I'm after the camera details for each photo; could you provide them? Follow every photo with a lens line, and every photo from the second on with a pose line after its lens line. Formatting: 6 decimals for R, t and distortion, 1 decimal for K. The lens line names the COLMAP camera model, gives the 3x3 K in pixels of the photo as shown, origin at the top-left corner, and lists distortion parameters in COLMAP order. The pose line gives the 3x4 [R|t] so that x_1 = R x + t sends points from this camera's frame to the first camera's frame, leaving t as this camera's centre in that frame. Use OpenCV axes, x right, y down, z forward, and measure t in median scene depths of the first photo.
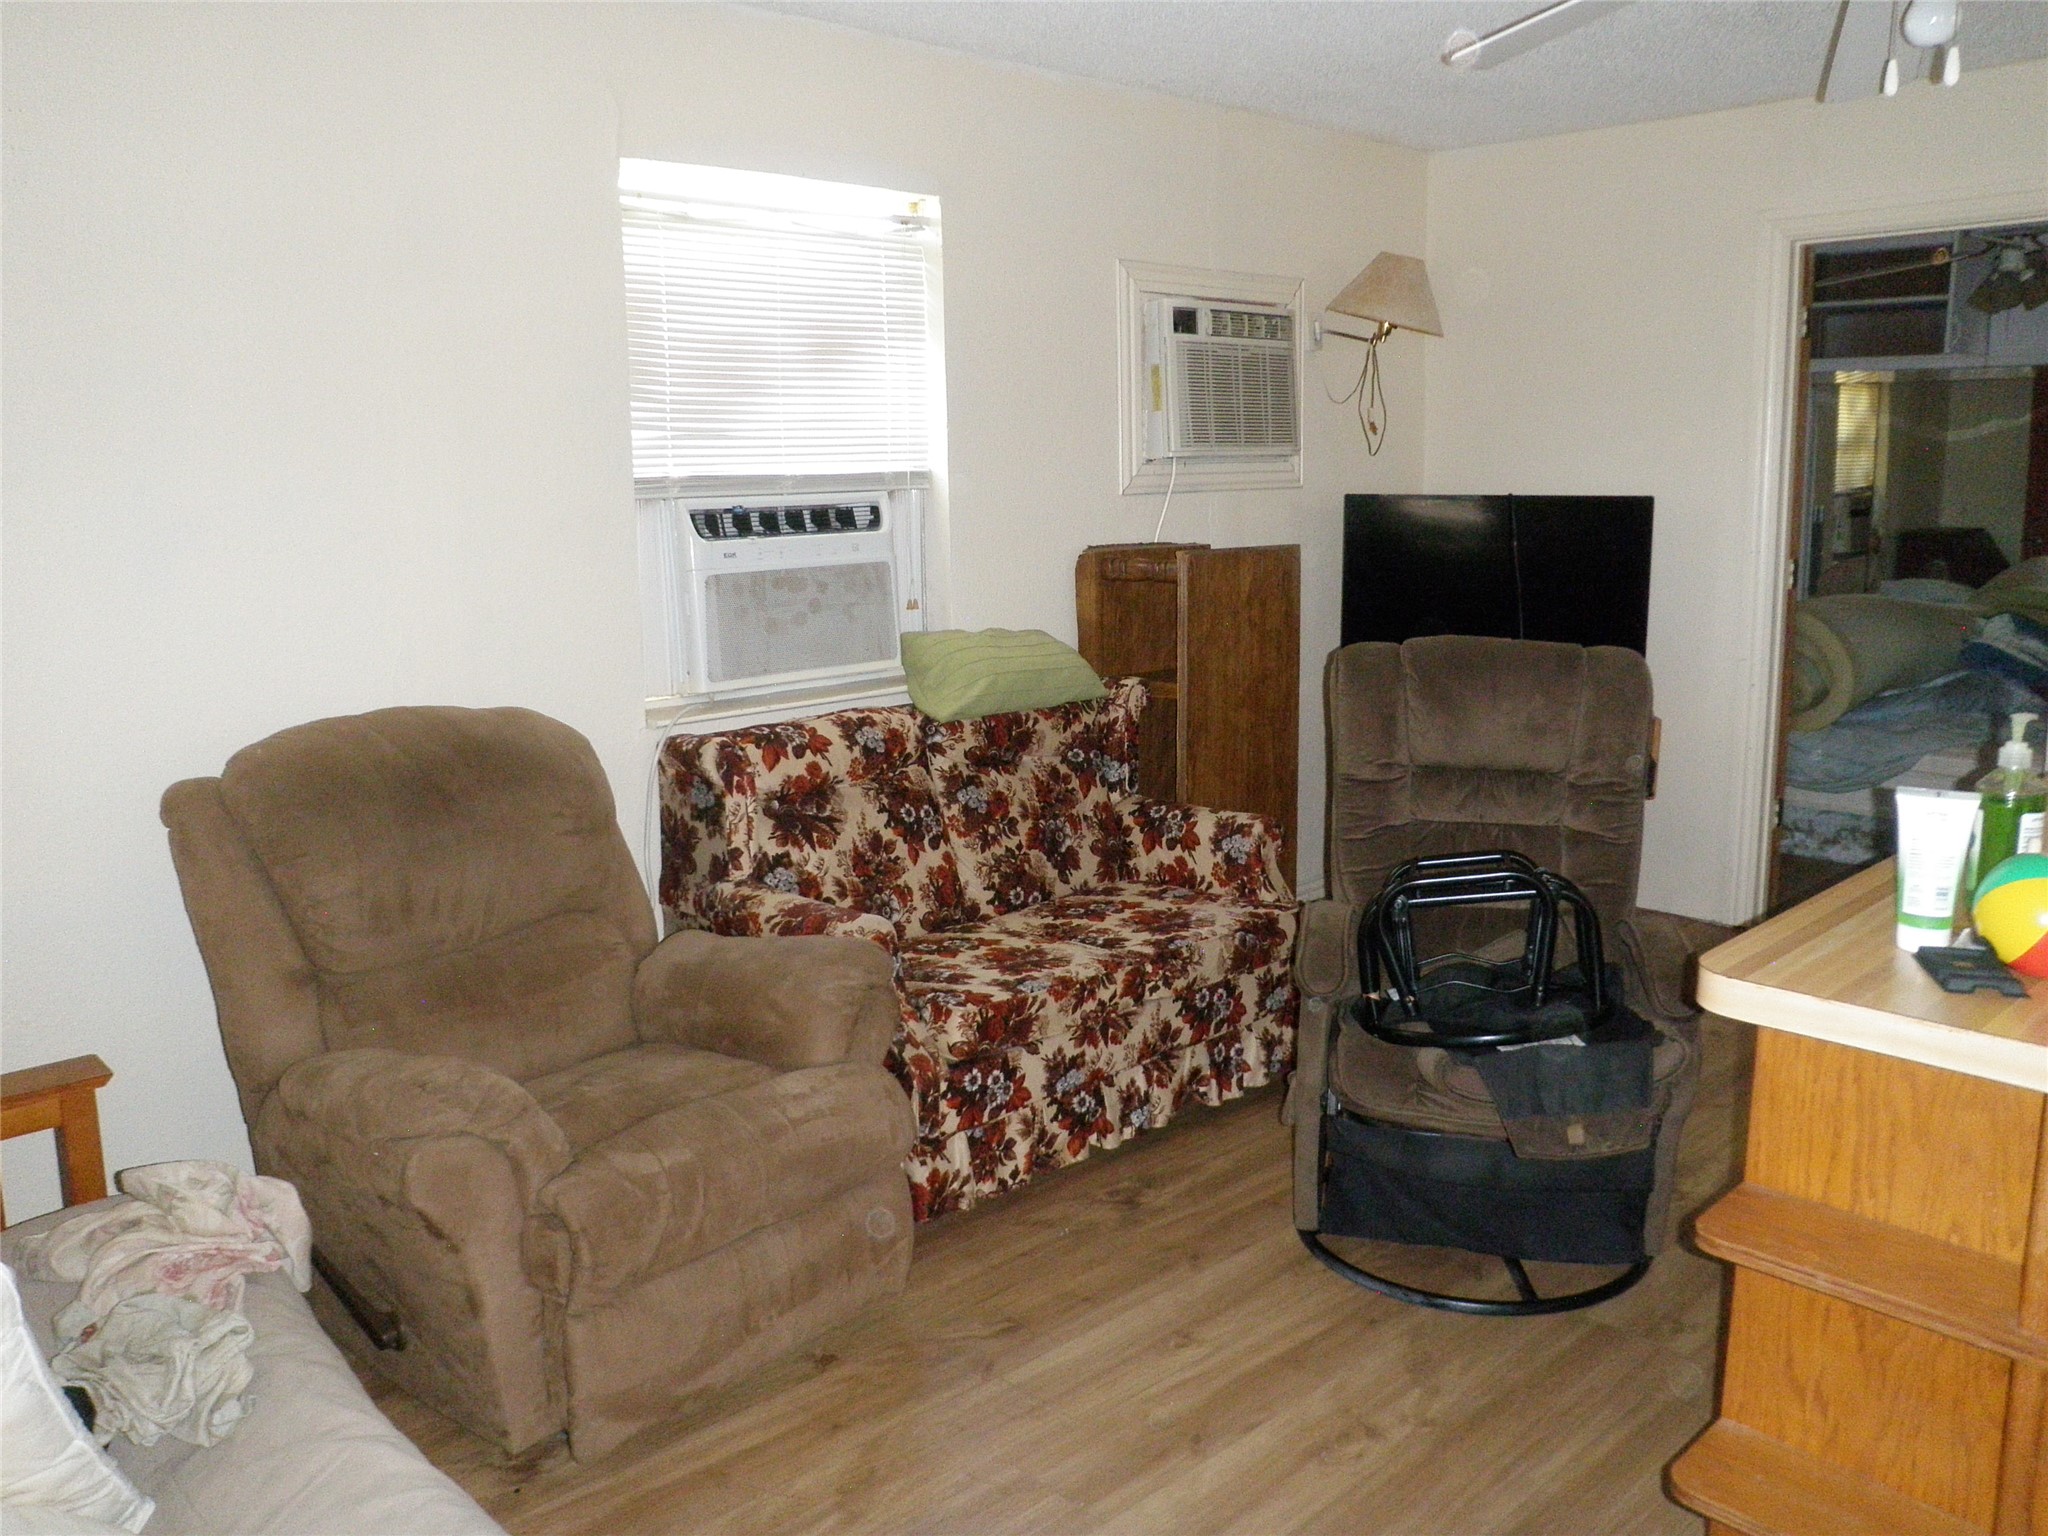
lens RADIAL K [[1641.8, 0, 1015.6], [0, 1641.8, 758.6], [0, 0, 1]] dist [-0.143197, 0.138109]
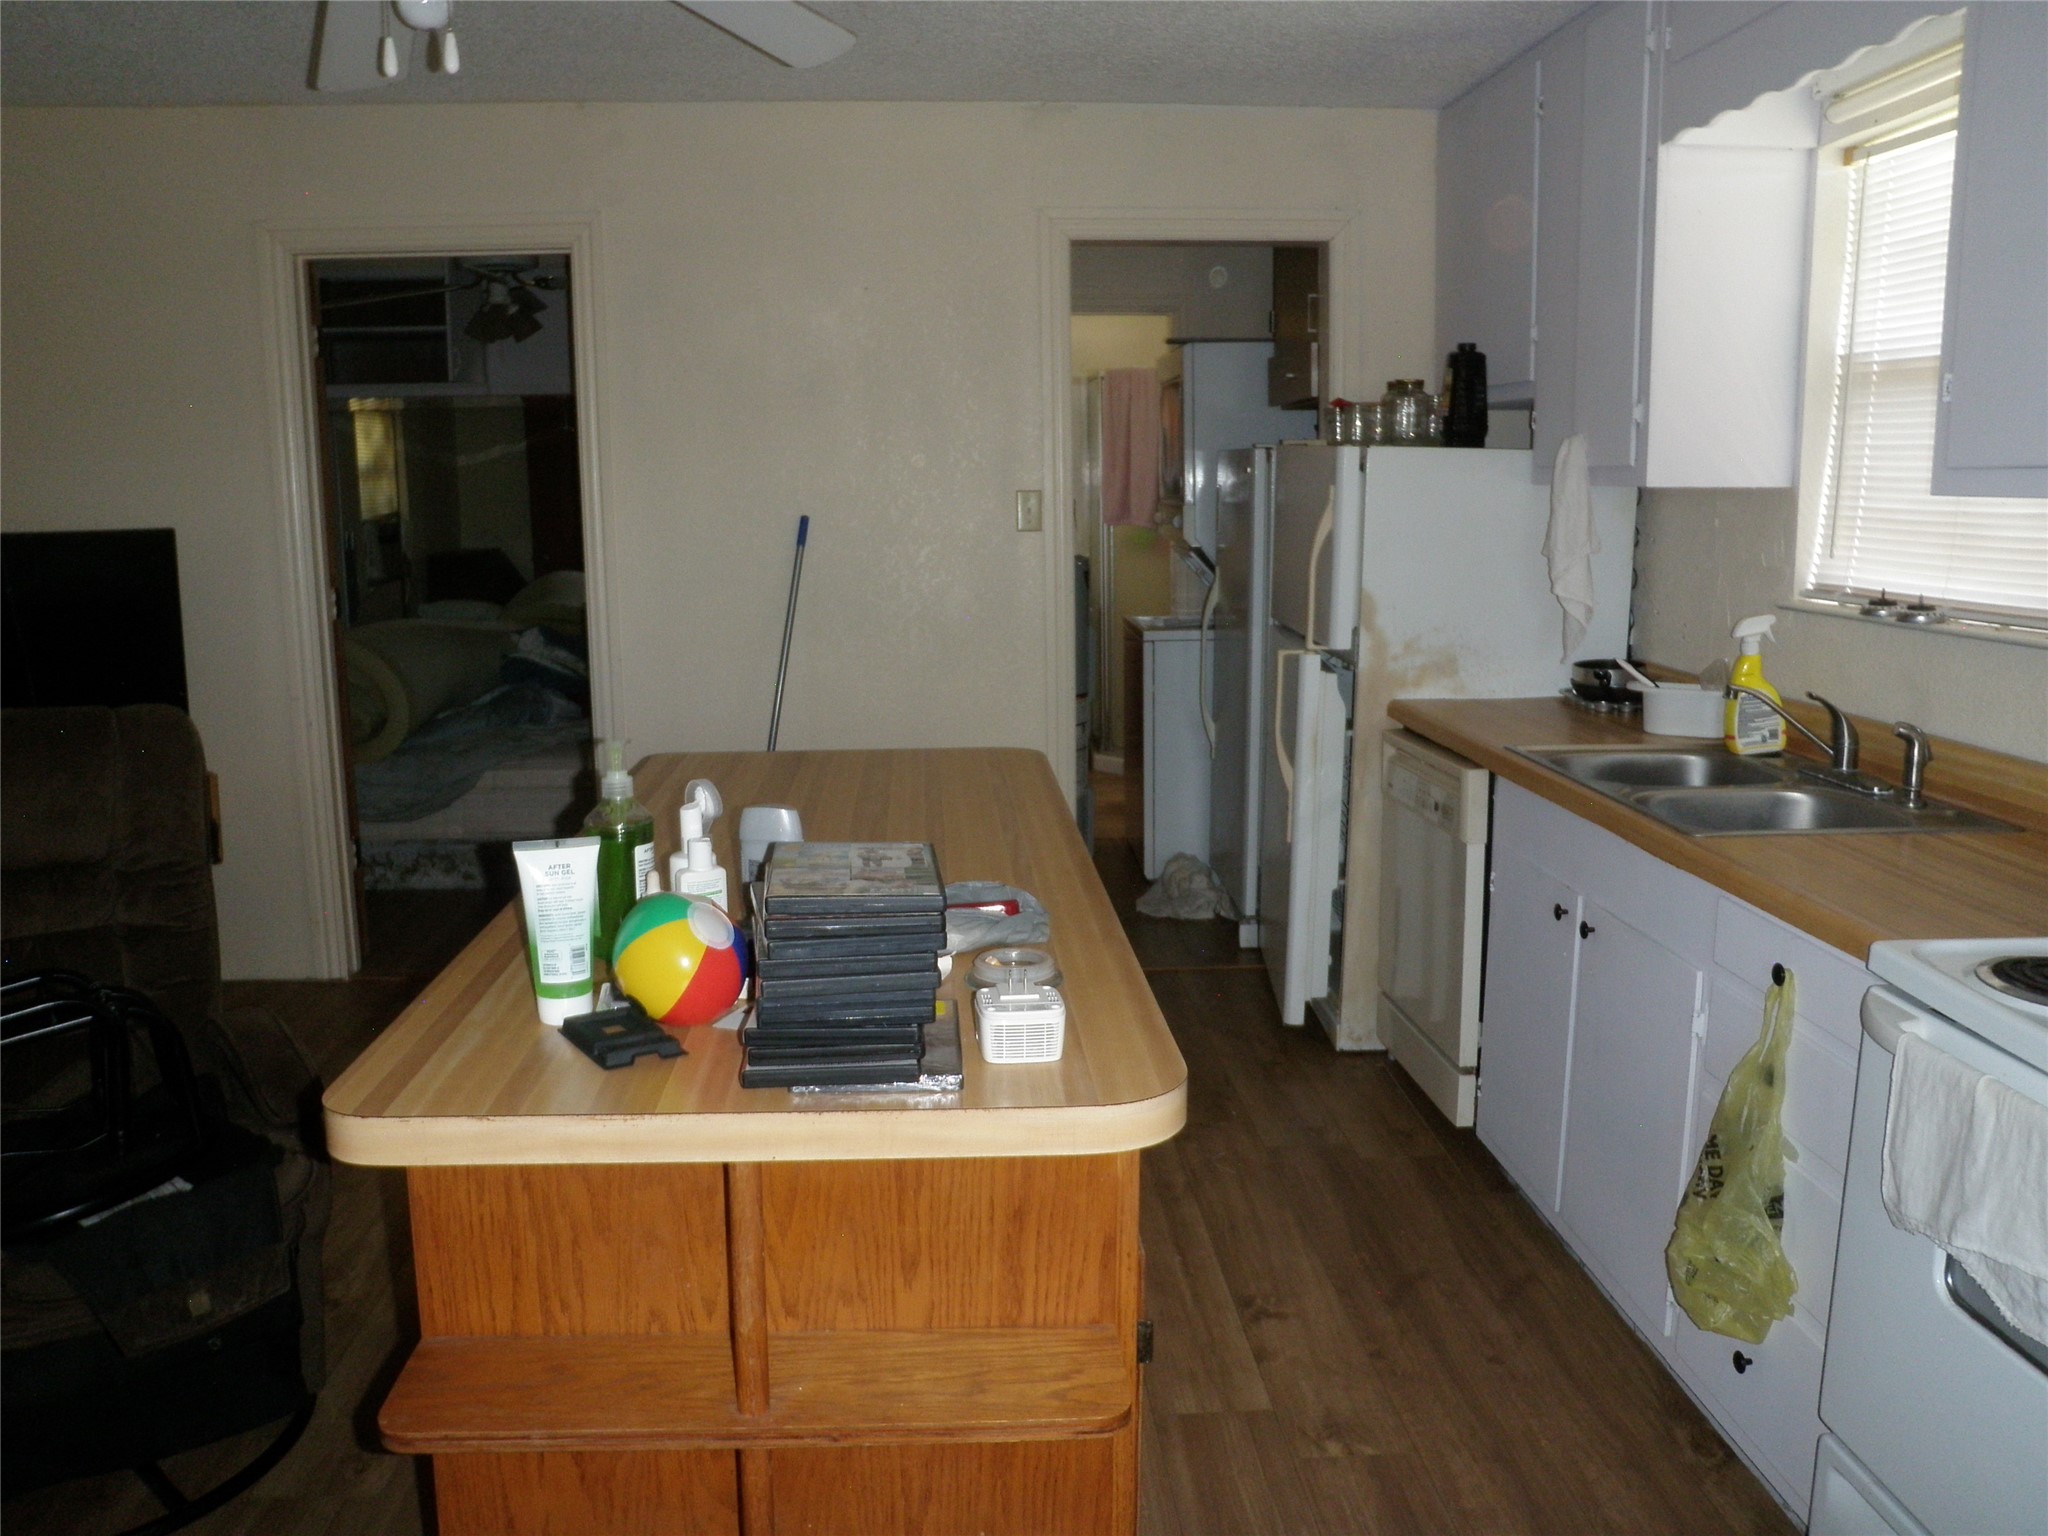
lens RADIAL K [[1641.8, 0, 1015.6], [0, 1641.8, 758.6], [0, 0, 1]] dist [-0.143197, 0.138109]
pose [[0.655403, -0.121563, 0.745433, 0.042014], [0.136335, 0.989791, 0.041543, -0.013489], [-0.742873, 0.074401, 0.665285, 0.105543]]
